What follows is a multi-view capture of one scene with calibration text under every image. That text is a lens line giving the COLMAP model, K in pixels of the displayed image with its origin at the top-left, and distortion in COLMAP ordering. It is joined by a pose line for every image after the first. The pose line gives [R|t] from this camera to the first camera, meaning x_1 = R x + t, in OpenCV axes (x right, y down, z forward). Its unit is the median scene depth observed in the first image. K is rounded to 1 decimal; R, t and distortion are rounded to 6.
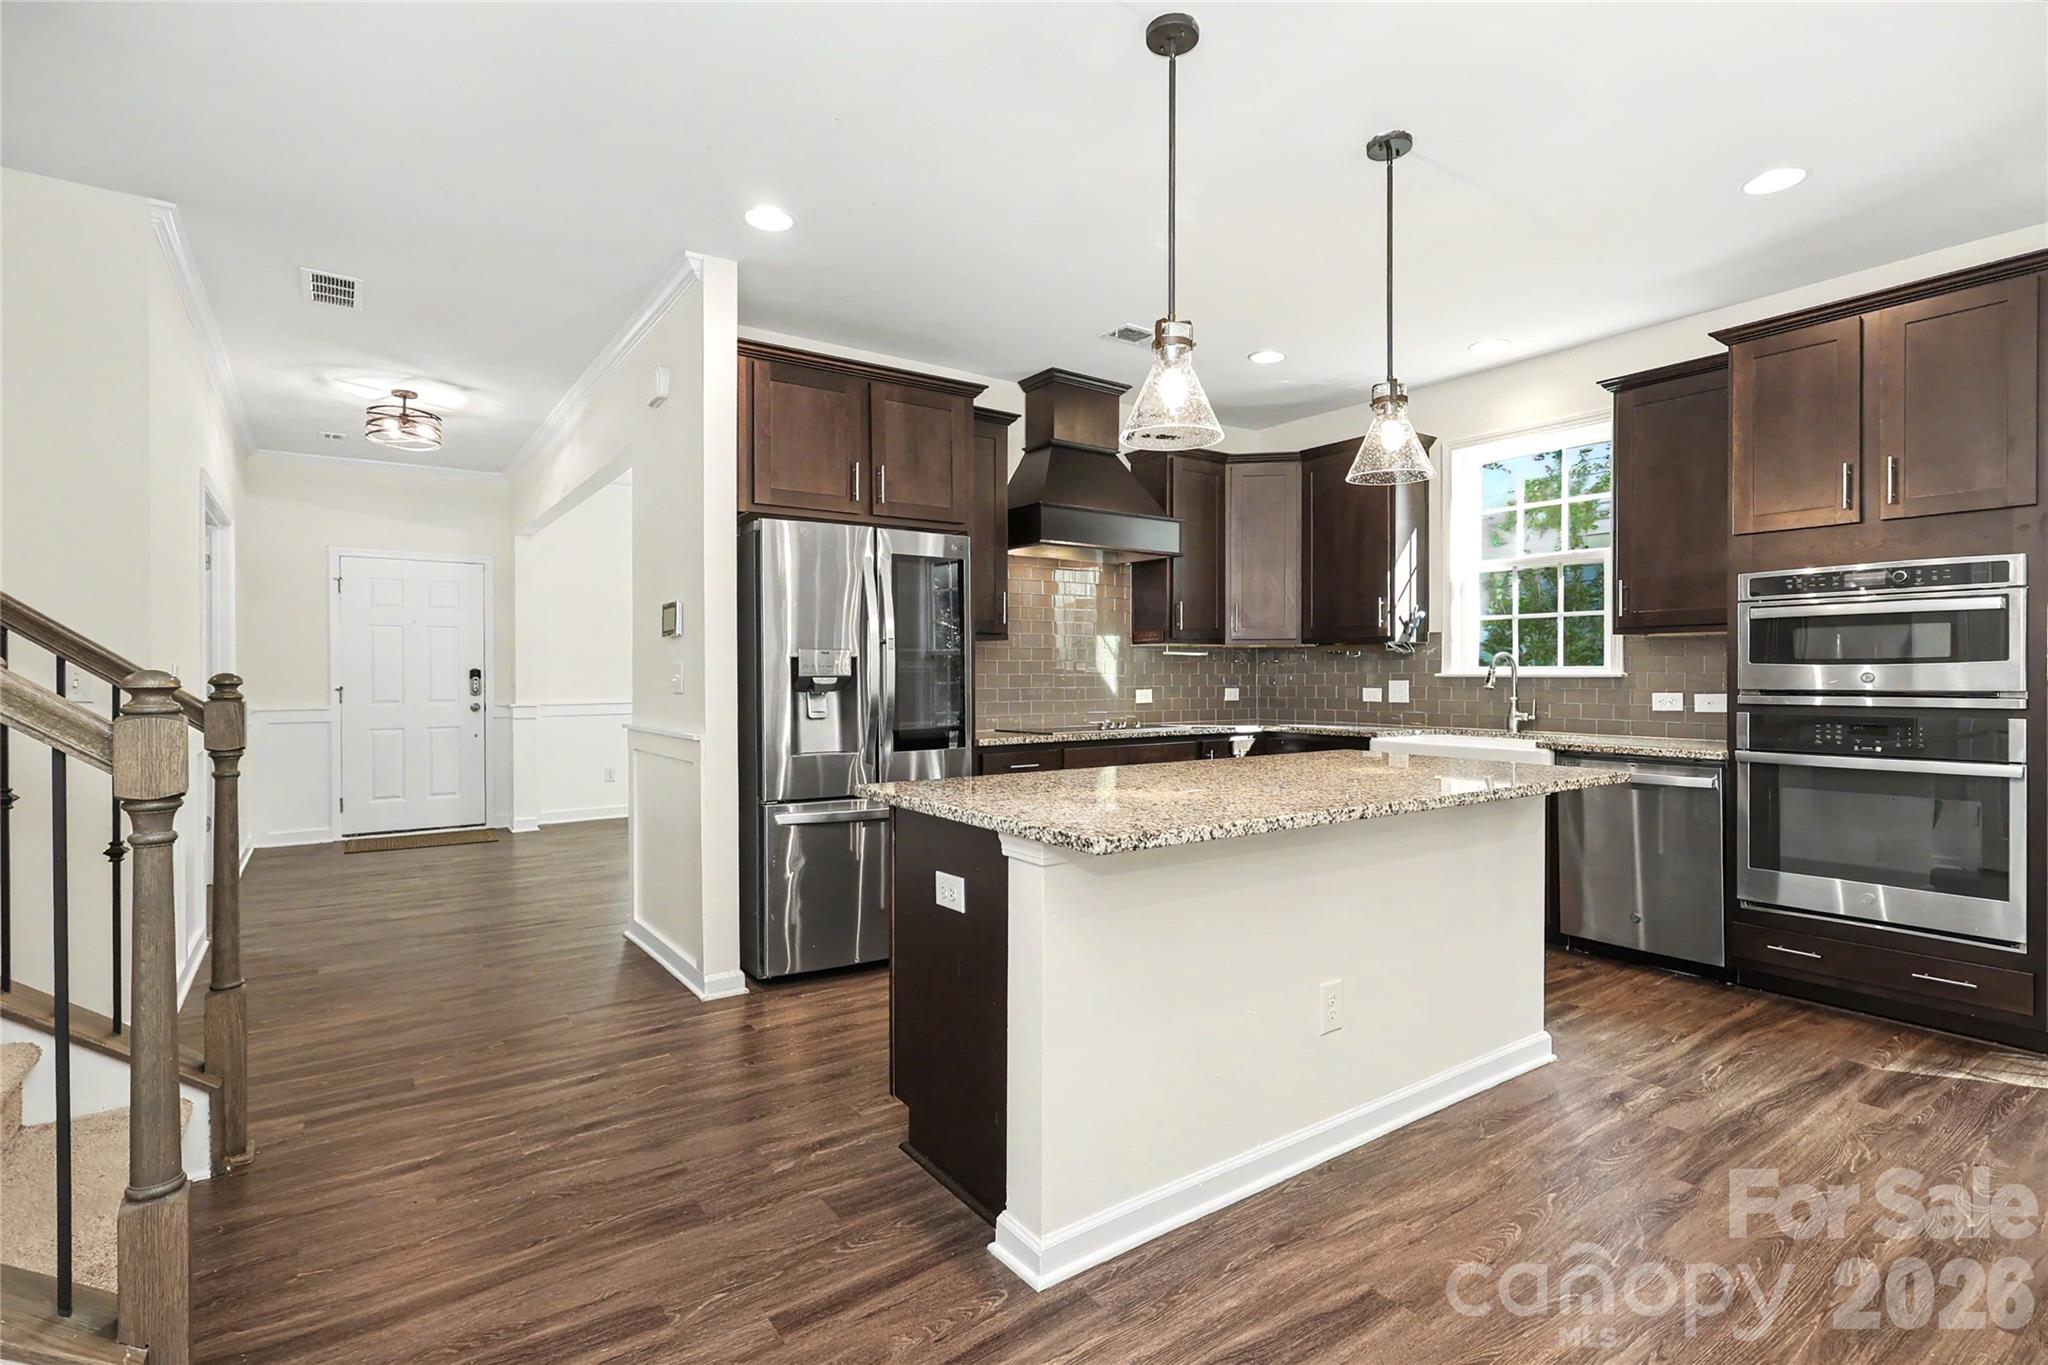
lens RADIAL K [[974.4, 0, 1029.8], [0, 974.4, 685.9], [0, 0, 1]] dist [0.000954, 0.001394]
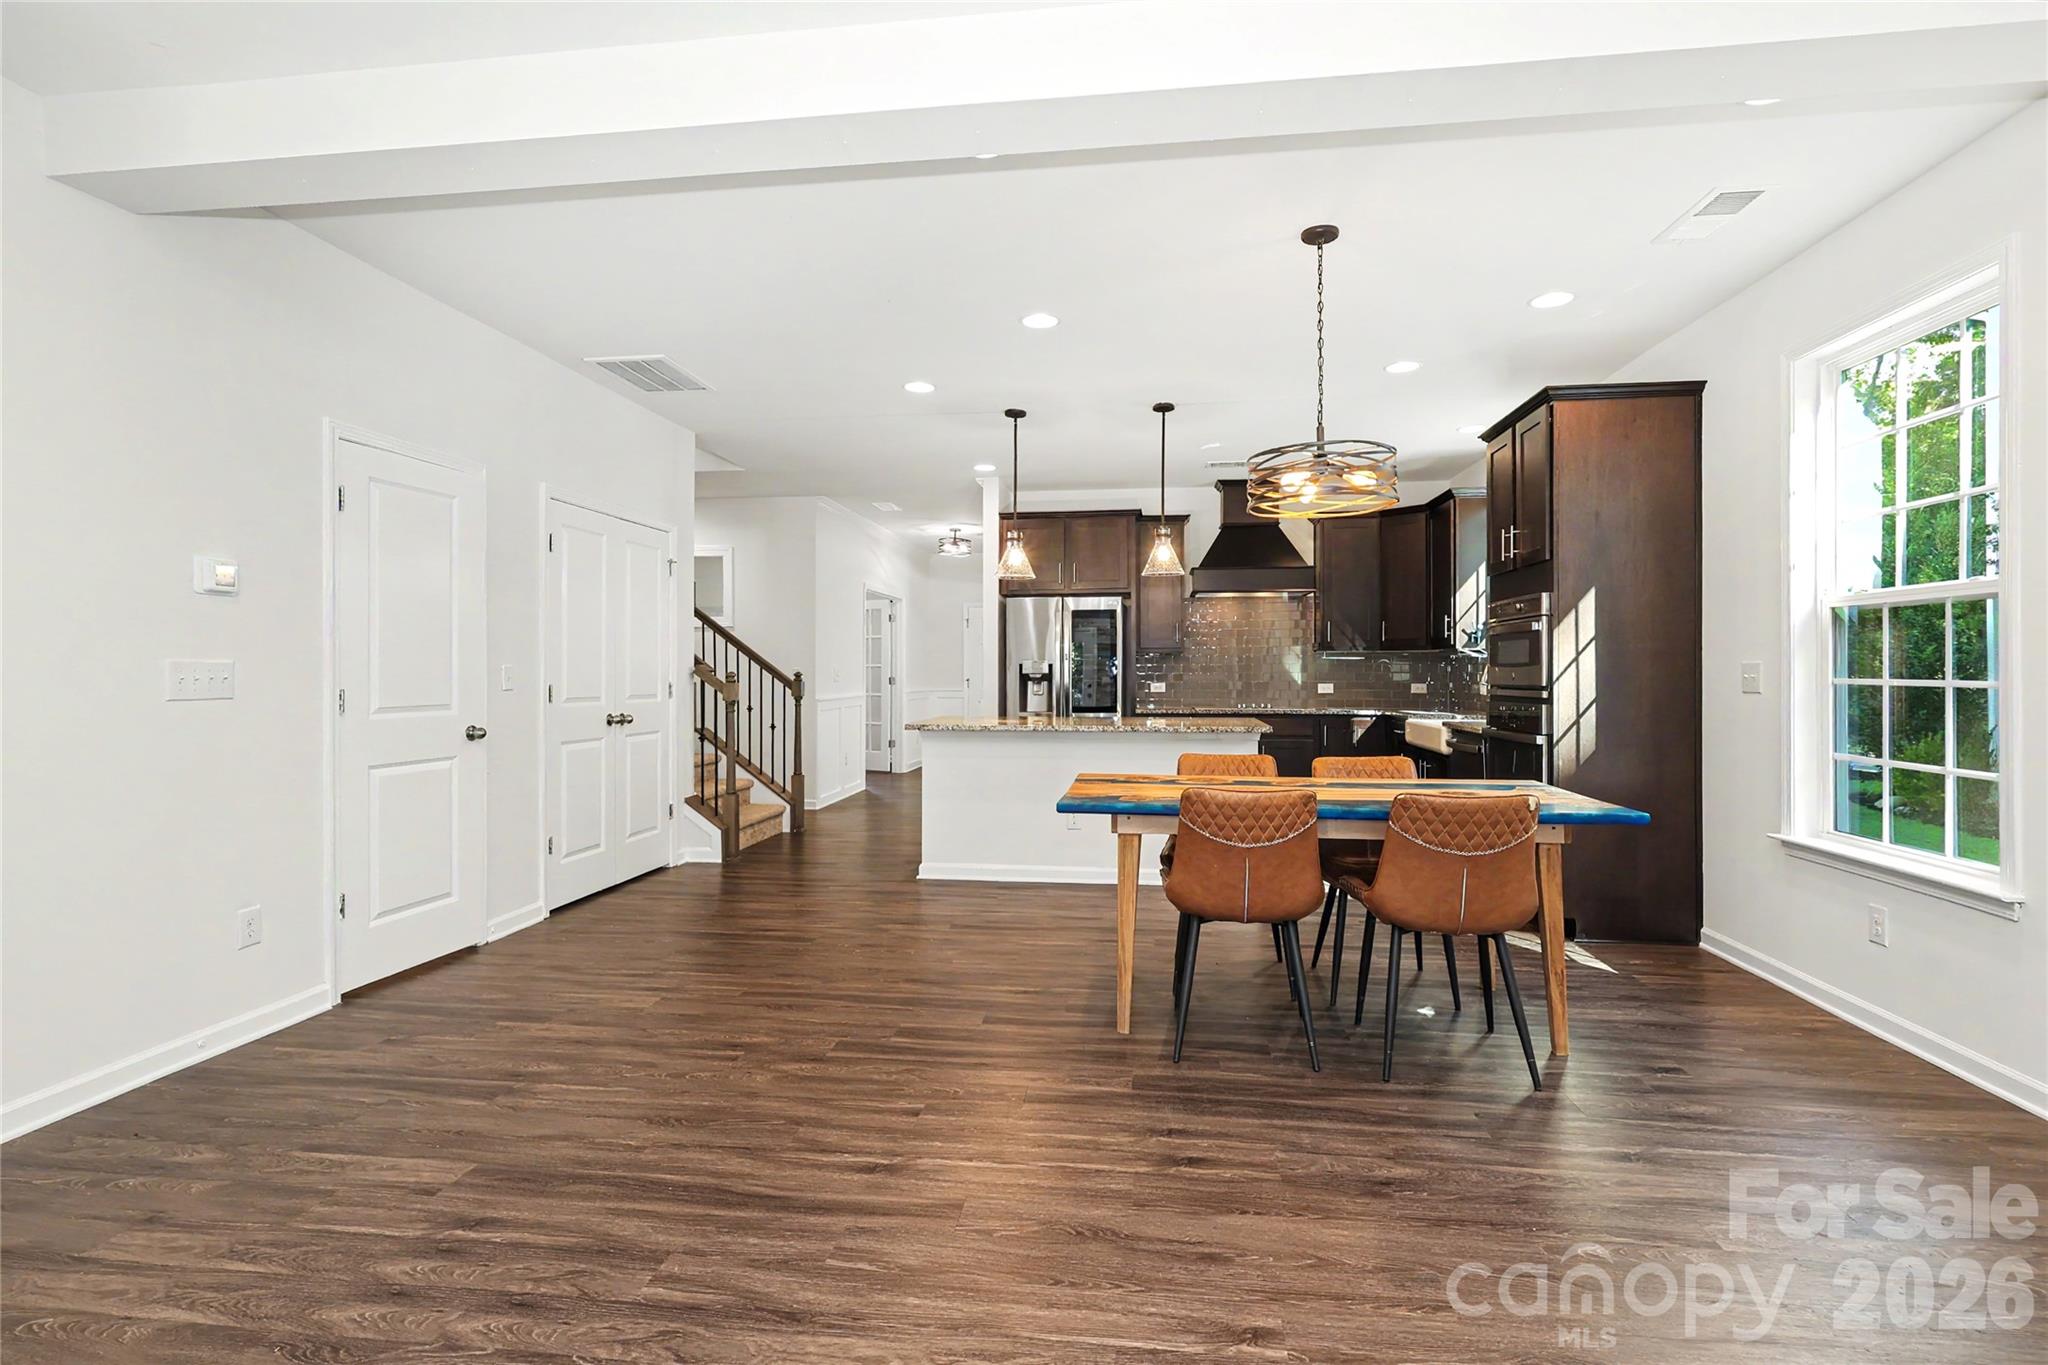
lens RADIAL K [[974.4, 0, 1029.8], [0, 974.4, 685.9], [0, 0, 1]] dist [0.000954, 0.001394]
pose [[0.734445, 0.012369, -0.678555, 0.976326], [-0.009810, 0.999923, 0.007609, 0.000426], [0.678597, 0.001068, 0.734510, -0.413338]]
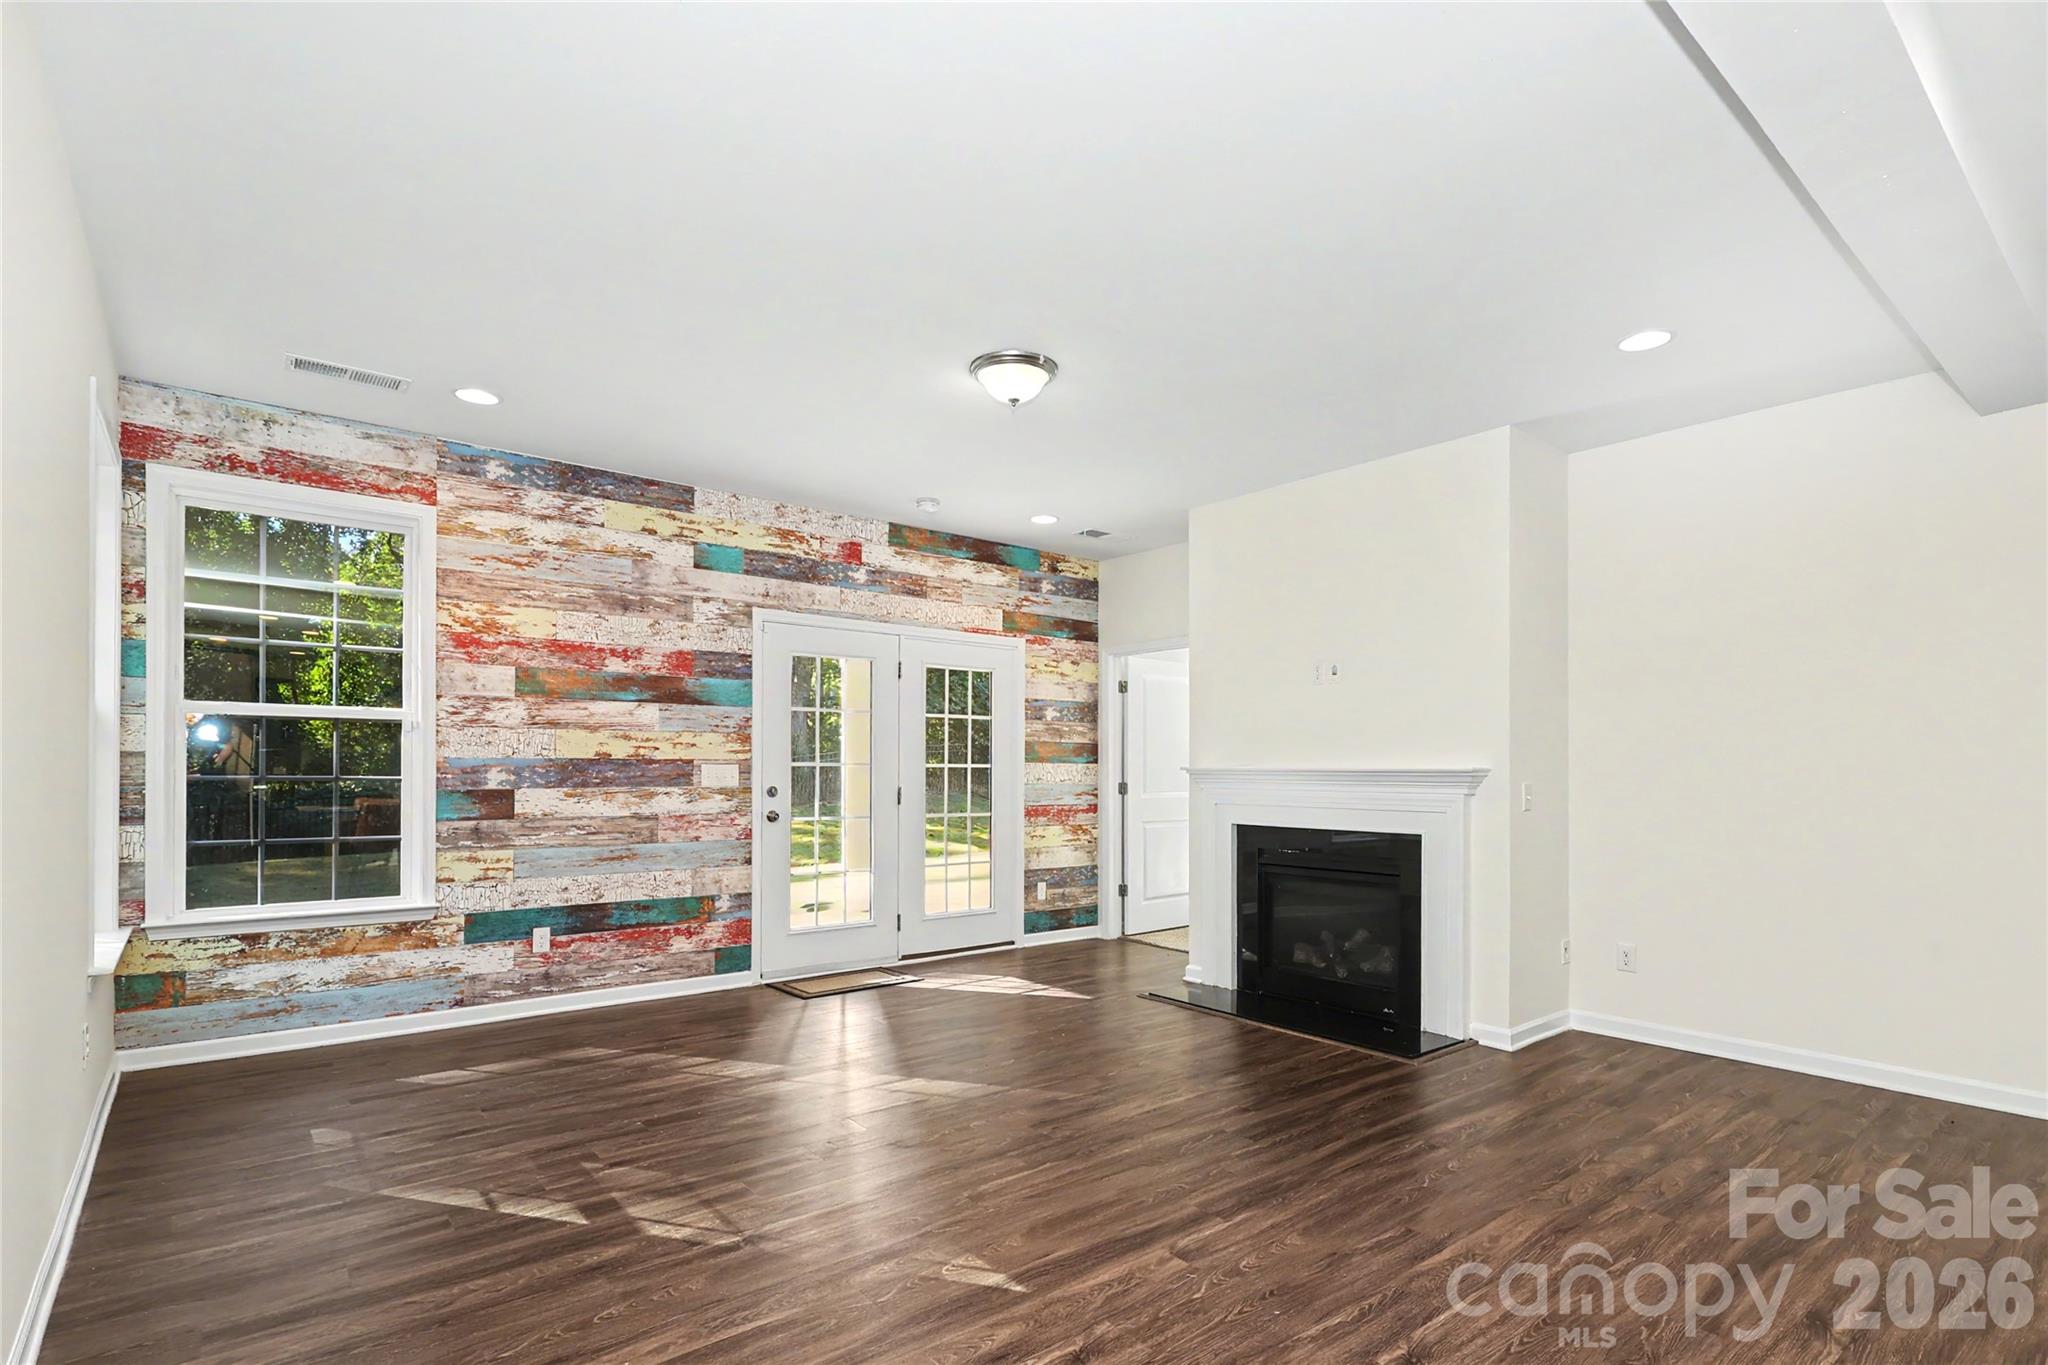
lens RADIAL K [[1003.5, 0, 1028.2], [0, 1003.5, 778.0], [0, 0, 1]] dist [0.000638, -0.000090]
pose [[-0.997592, 0.002338, -0.069314, 0.988275], [0.001121, 0.999845, 0.017585, -0.012127], [0.069344, 0.017465, -0.997440, 0.384206]]
